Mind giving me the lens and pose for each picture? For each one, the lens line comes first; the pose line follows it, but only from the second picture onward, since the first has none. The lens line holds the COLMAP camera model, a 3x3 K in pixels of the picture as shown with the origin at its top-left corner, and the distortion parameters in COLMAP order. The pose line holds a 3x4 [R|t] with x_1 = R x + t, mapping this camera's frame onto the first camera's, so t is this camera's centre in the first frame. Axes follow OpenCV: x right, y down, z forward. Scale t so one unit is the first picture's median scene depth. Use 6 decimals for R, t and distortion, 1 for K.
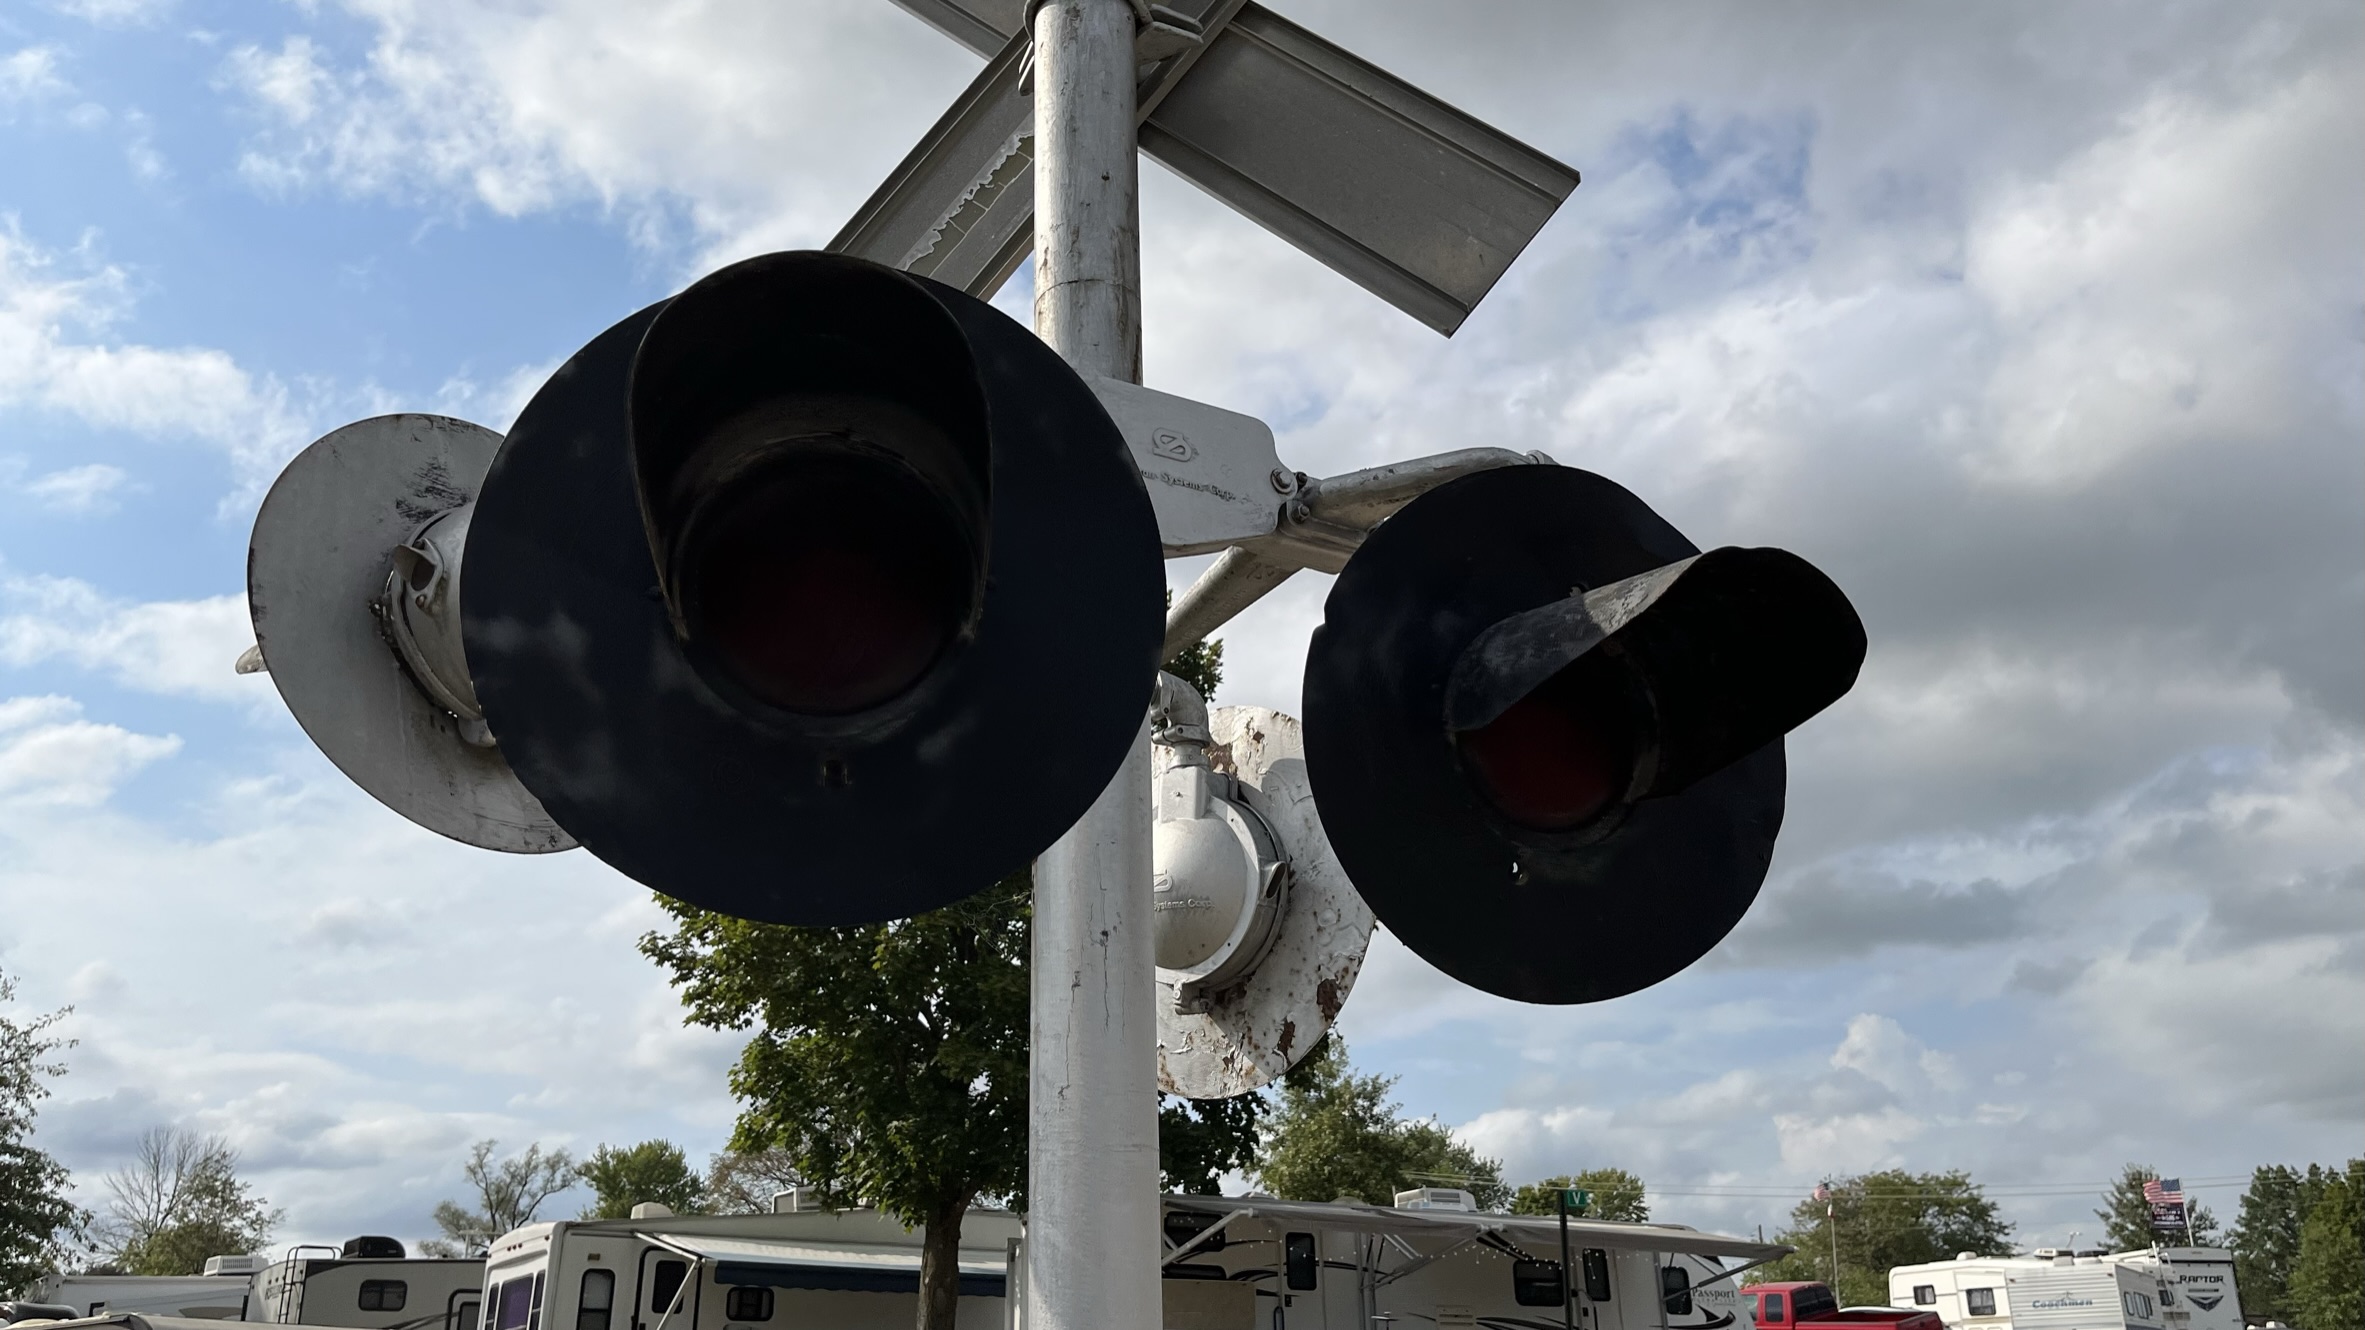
lens RADIAL K [[1791.8, 0, 1182.5], [0, 1791.8, 665.0], [0, 0, 1]] dist [0.066644, -0.133363]
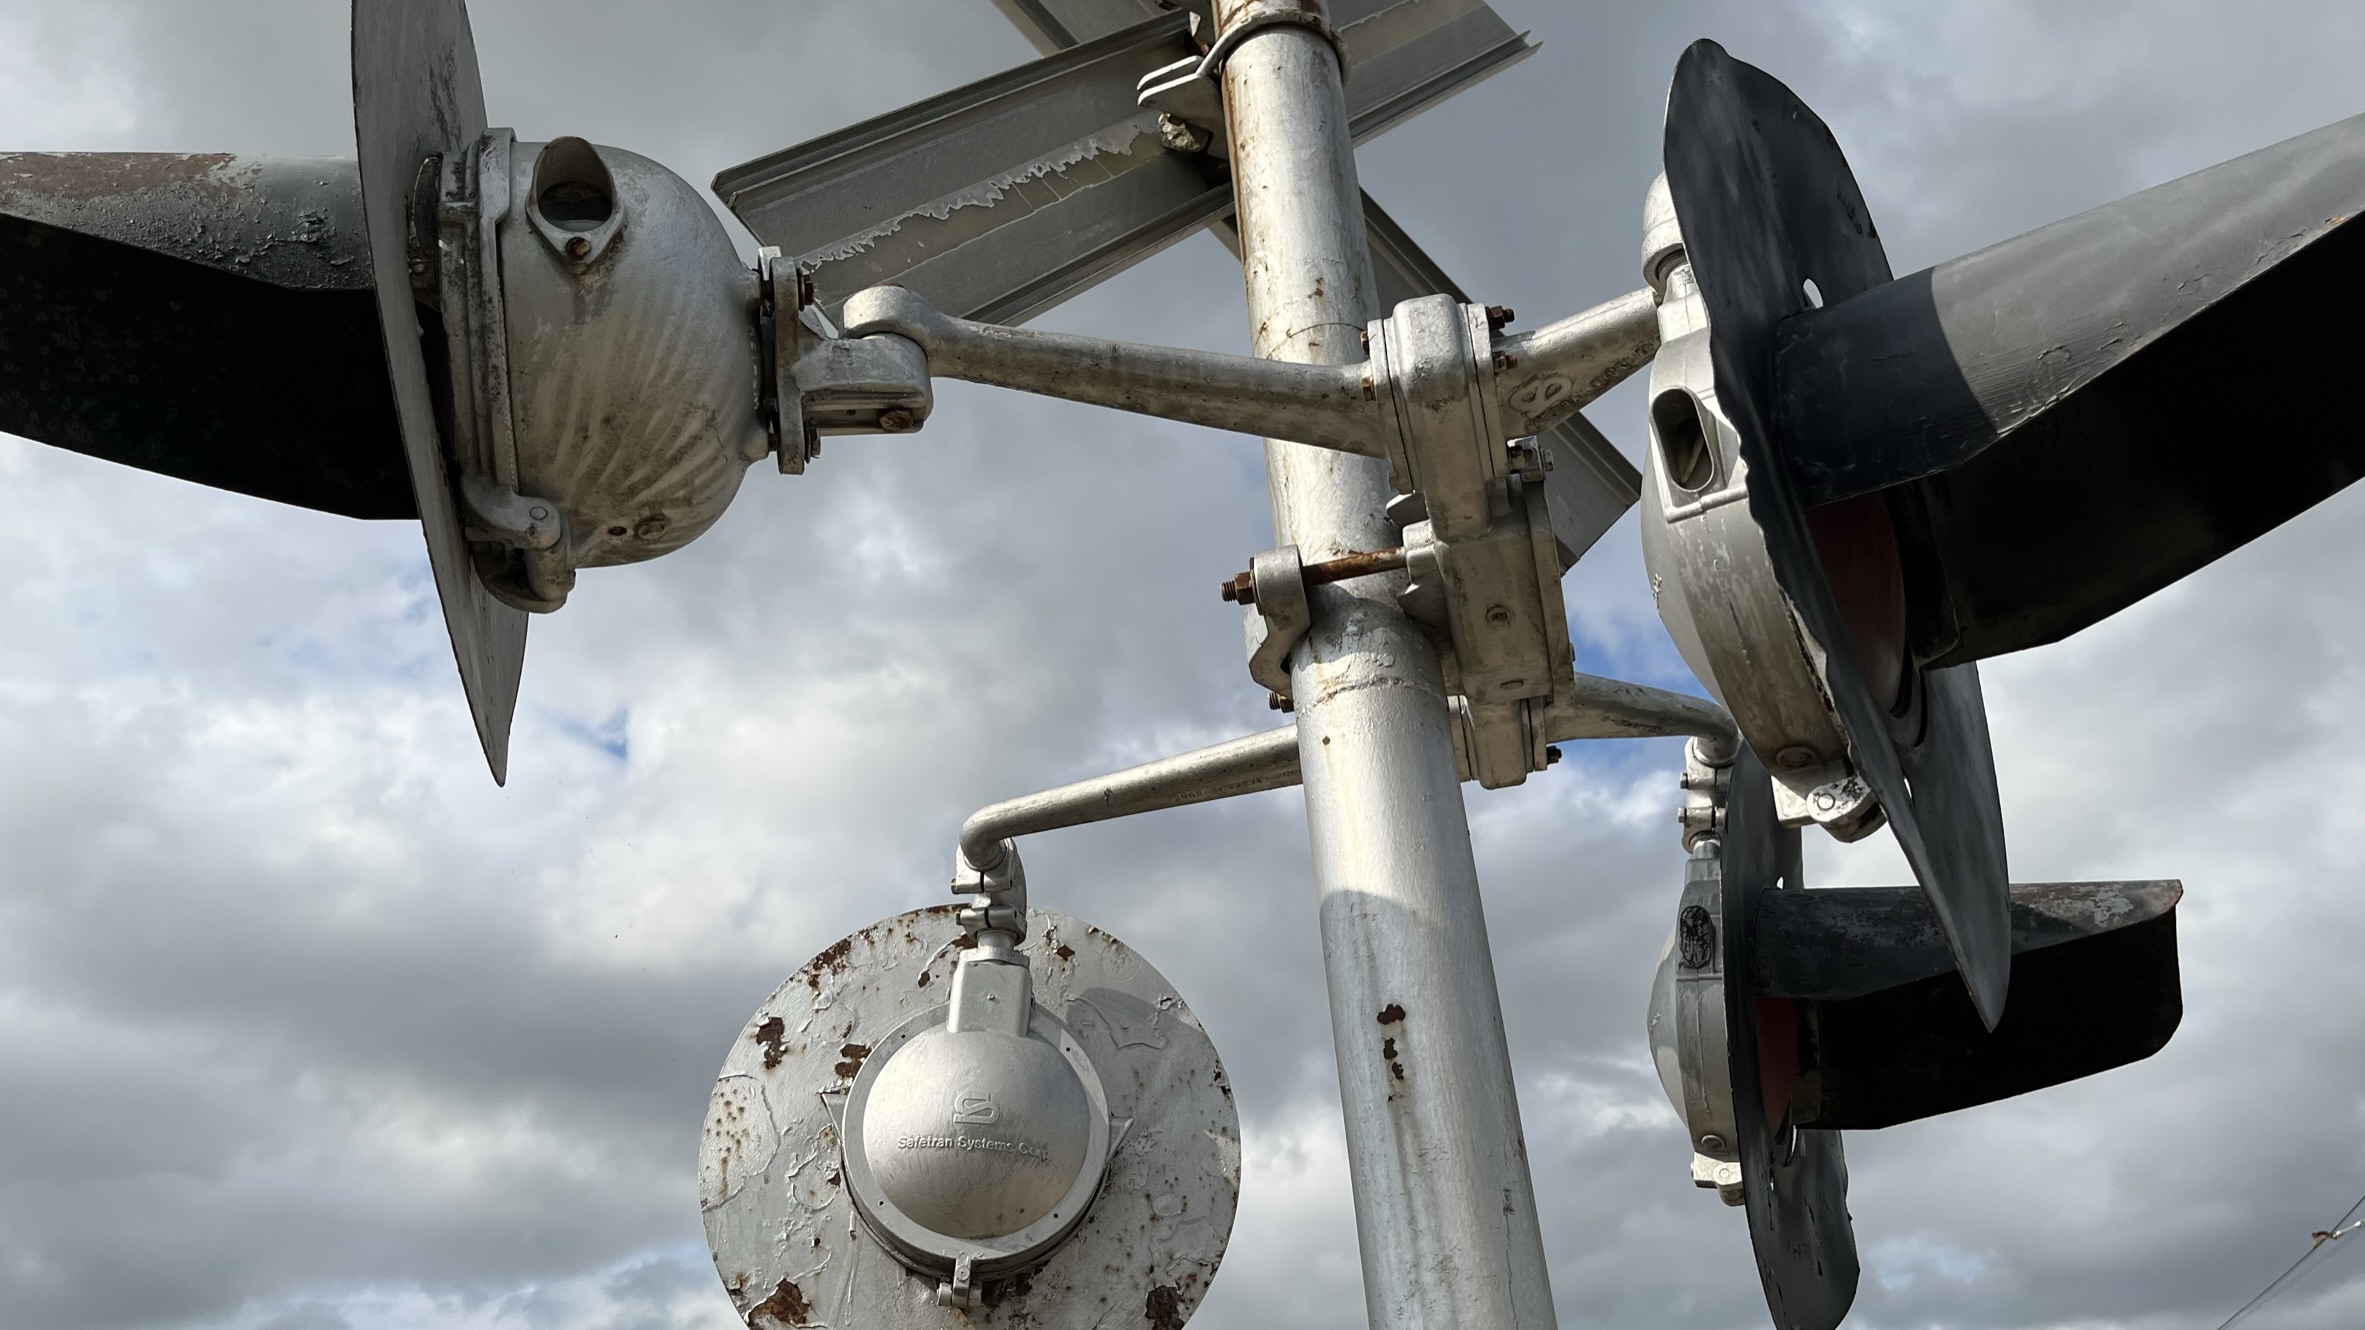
lens RADIAL K [[1791.8, 0, 1182.5], [0, 1791.8, 665.0], [0, 0, 1]] dist [0.066644, -0.133363]
pose [[0.703411, 0.374888, 0.603881, -0.460648], [-0.225110, 0.923363, -0.311010, 0.162984], [-0.674195, 0.082828, 0.733894, 0.399964]]
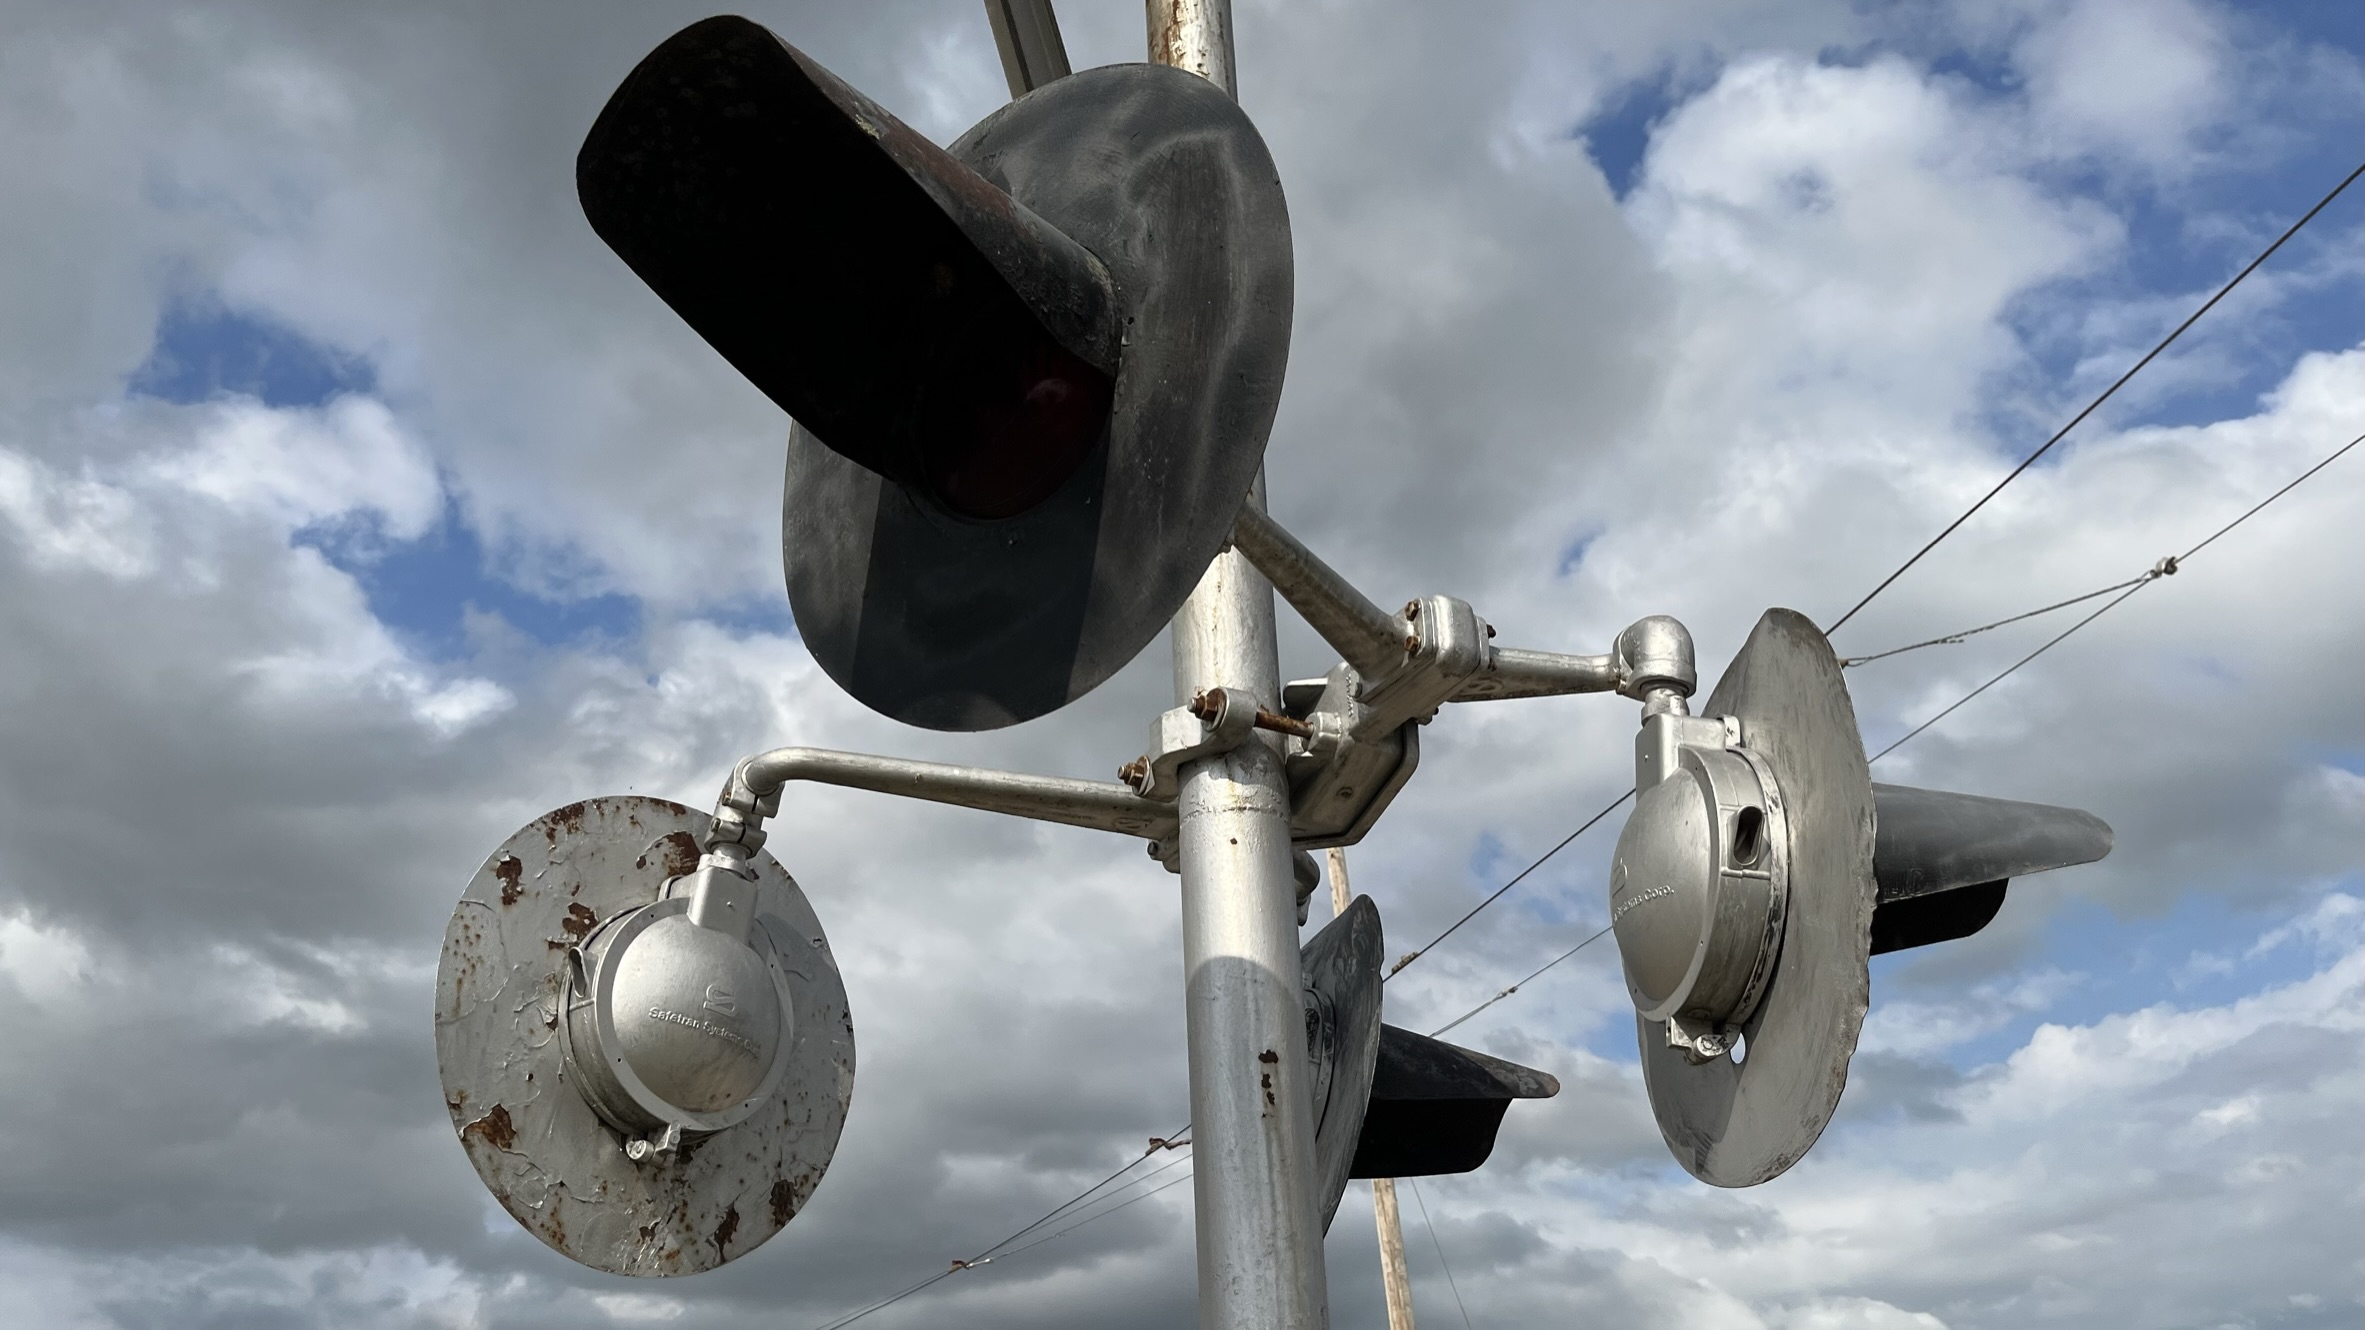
lens RADIAL K [[1791.8, 0, 1182.5], [0, 1791.8, 665.0], [0, 0, 1]] dist [0.066644, -0.133363]
pose [[0.051687, 0.514656, 0.855838, -0.787974], [-0.344155, 0.813667, -0.468512, 0.310132], [-0.937489, -0.270325, 0.219178, 0.667223]]
